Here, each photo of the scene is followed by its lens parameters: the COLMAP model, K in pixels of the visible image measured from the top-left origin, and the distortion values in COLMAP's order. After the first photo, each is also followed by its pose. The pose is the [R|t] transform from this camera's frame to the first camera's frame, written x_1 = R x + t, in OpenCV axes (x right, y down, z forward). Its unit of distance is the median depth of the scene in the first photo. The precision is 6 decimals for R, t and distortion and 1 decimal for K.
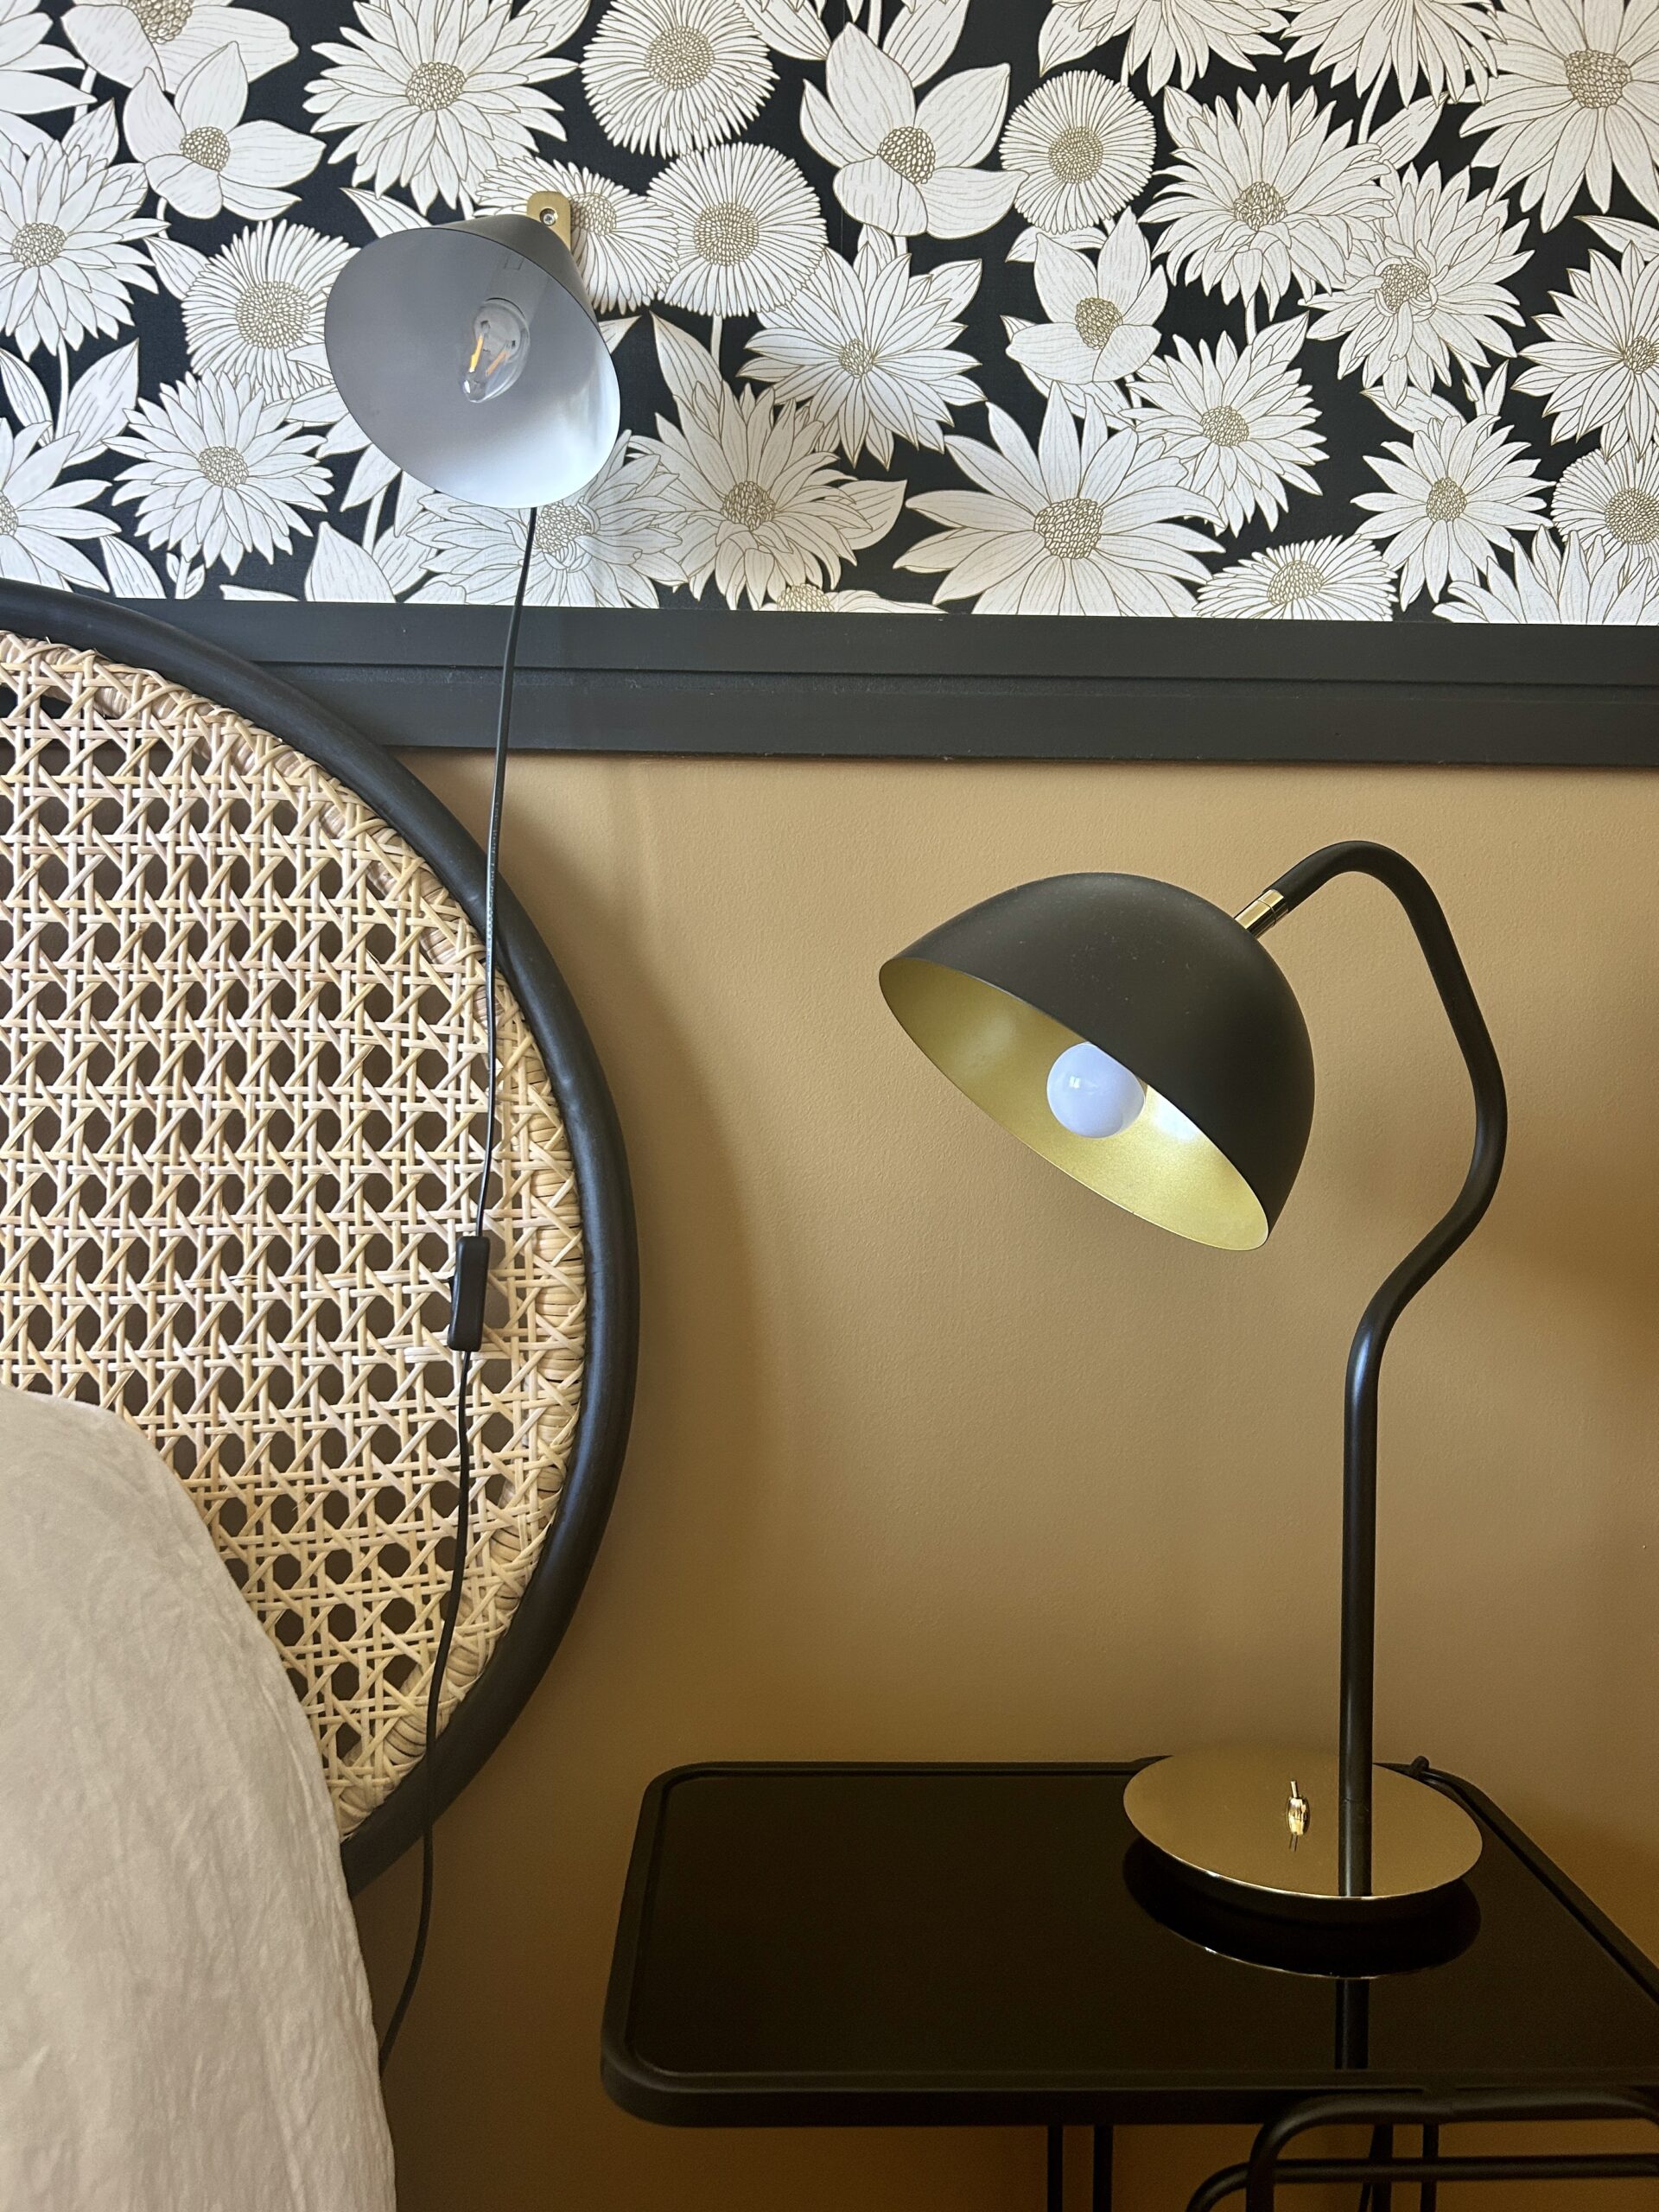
lens RADIAL K [[1736.7, 0, 829.5], [0, 1736.7, 1106.0], [0, 0, 1]] dist [0.043203, -0.058980]
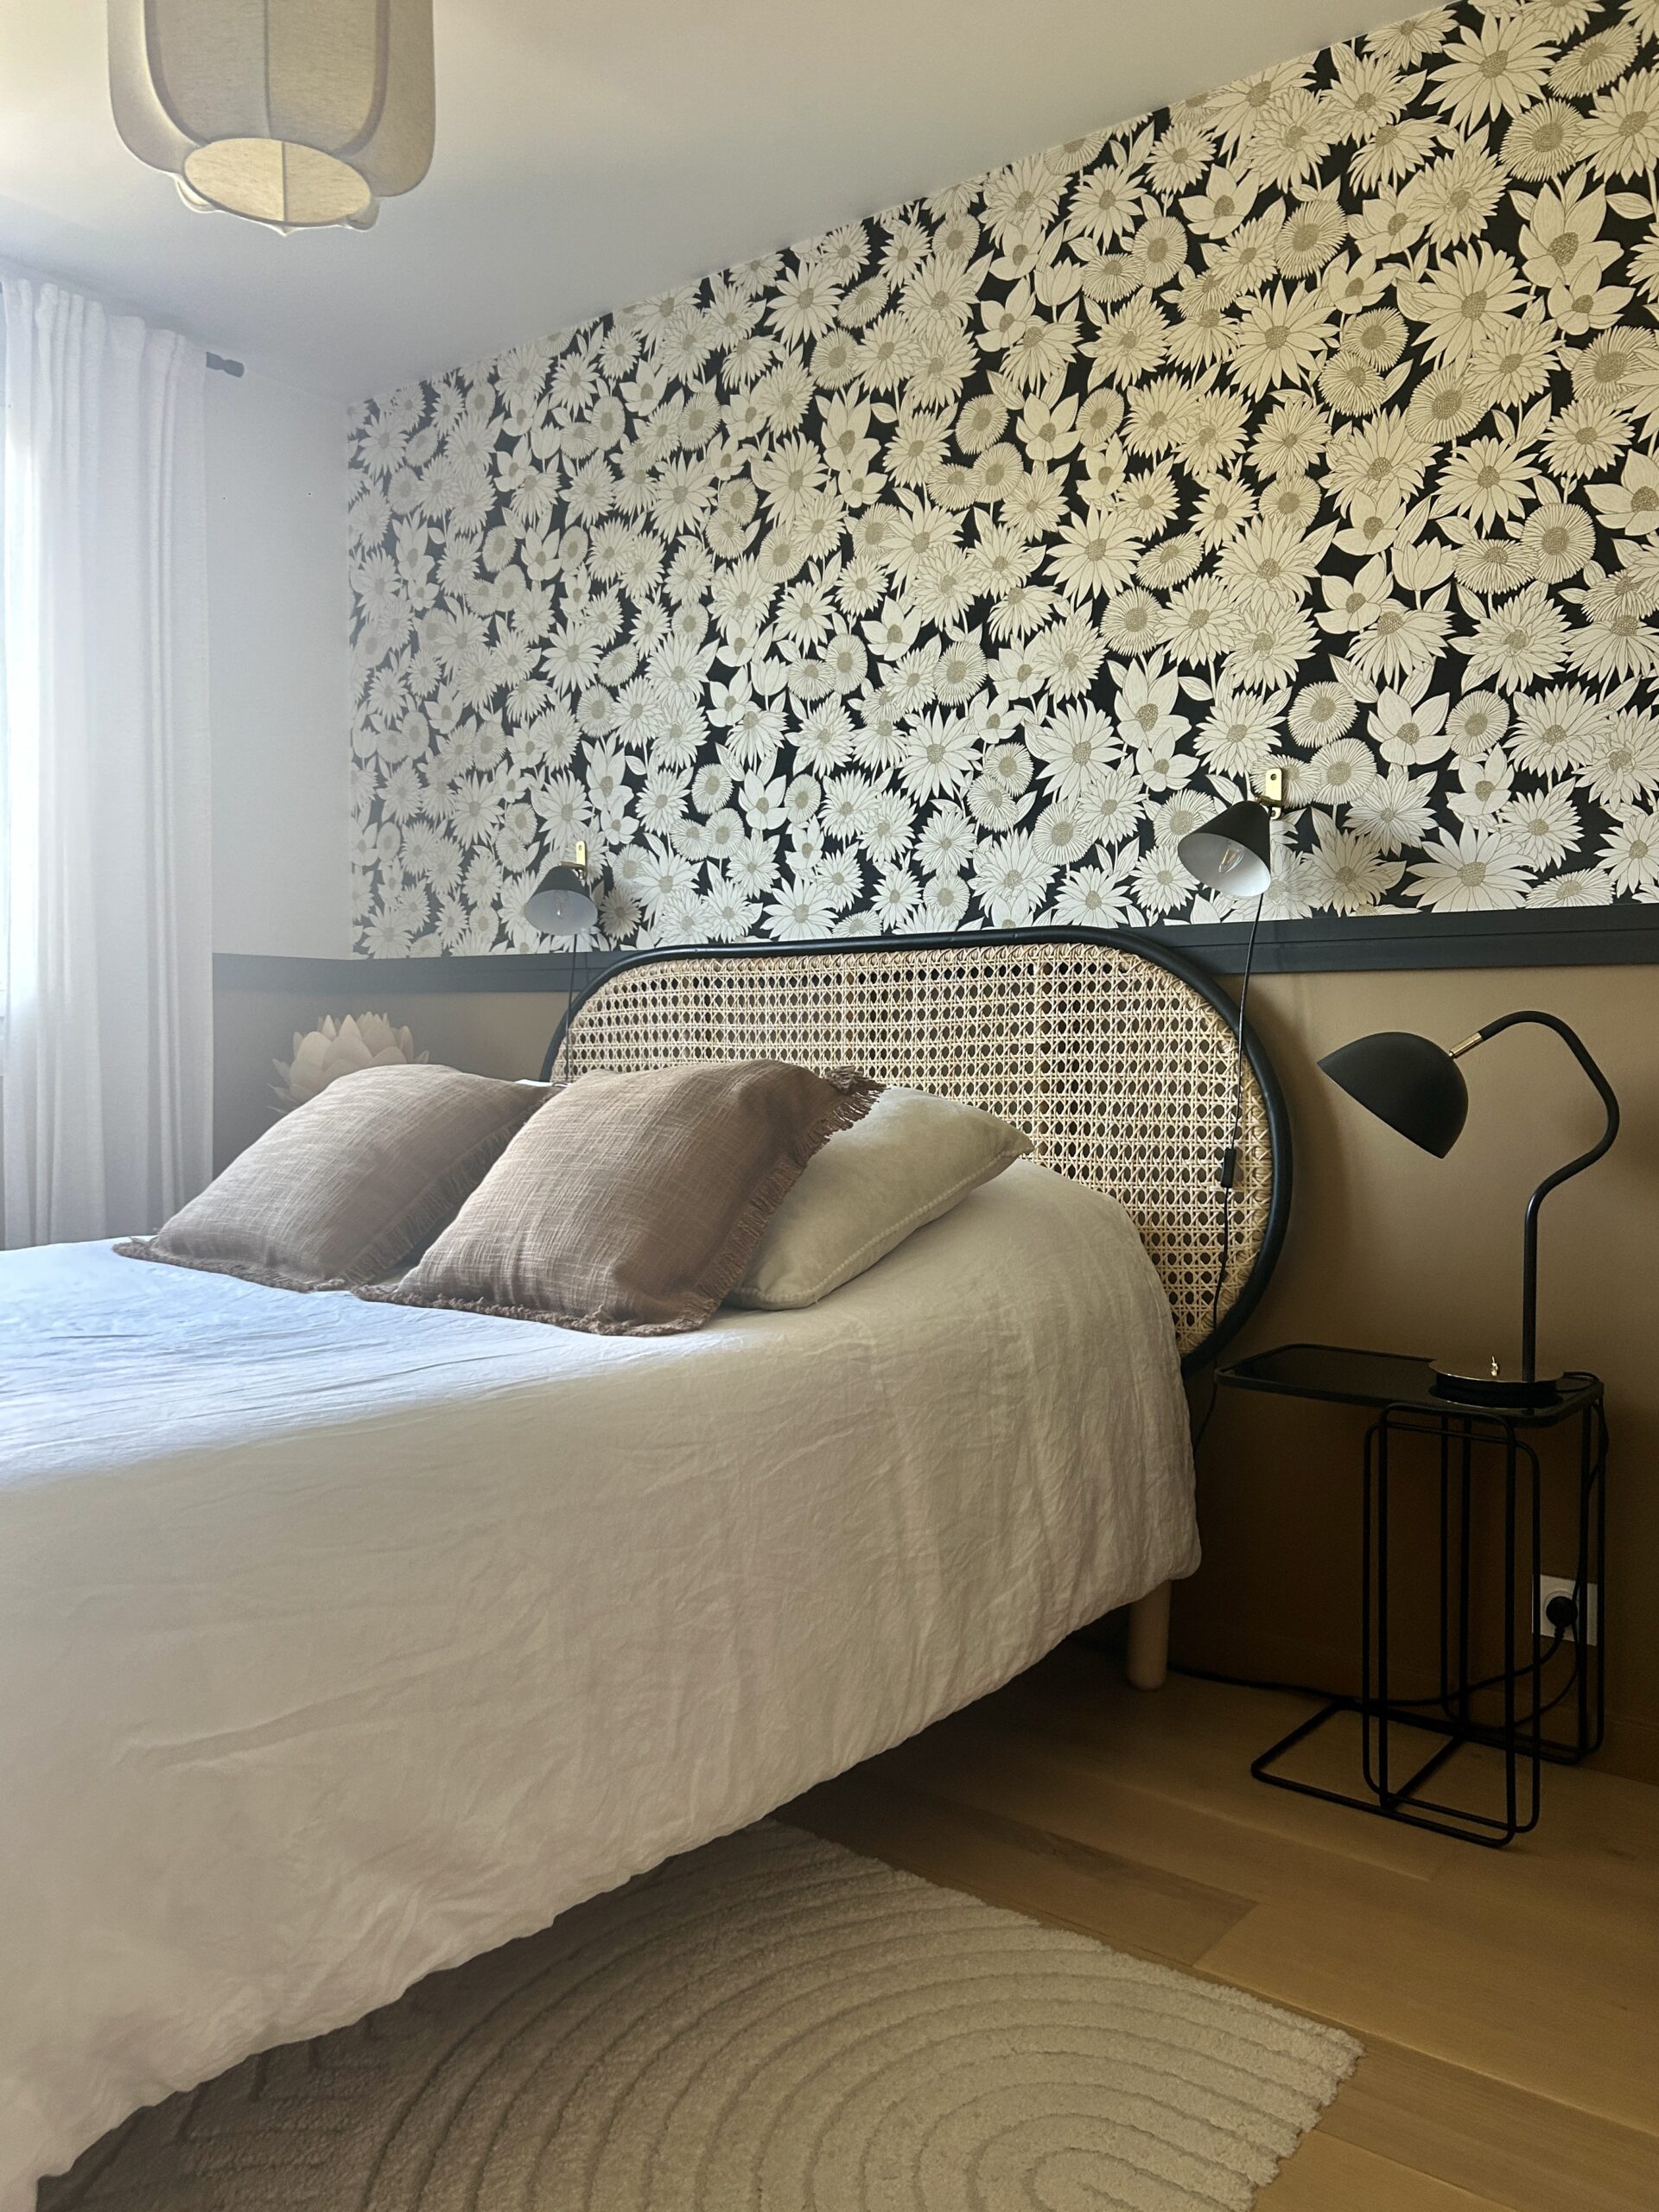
lens RADIAL K [[1736.7, 0, 829.5], [0, 1736.7, 1106.0], [0, 0, 1]] dist [0.043203, -0.058980]
pose [[0.768808, 0.016475, -0.639268, 1.058461], [-0.009431, 0.999851, 0.014426, -0.028727], [0.639411, -0.005062, 0.768849, -1.542189]]
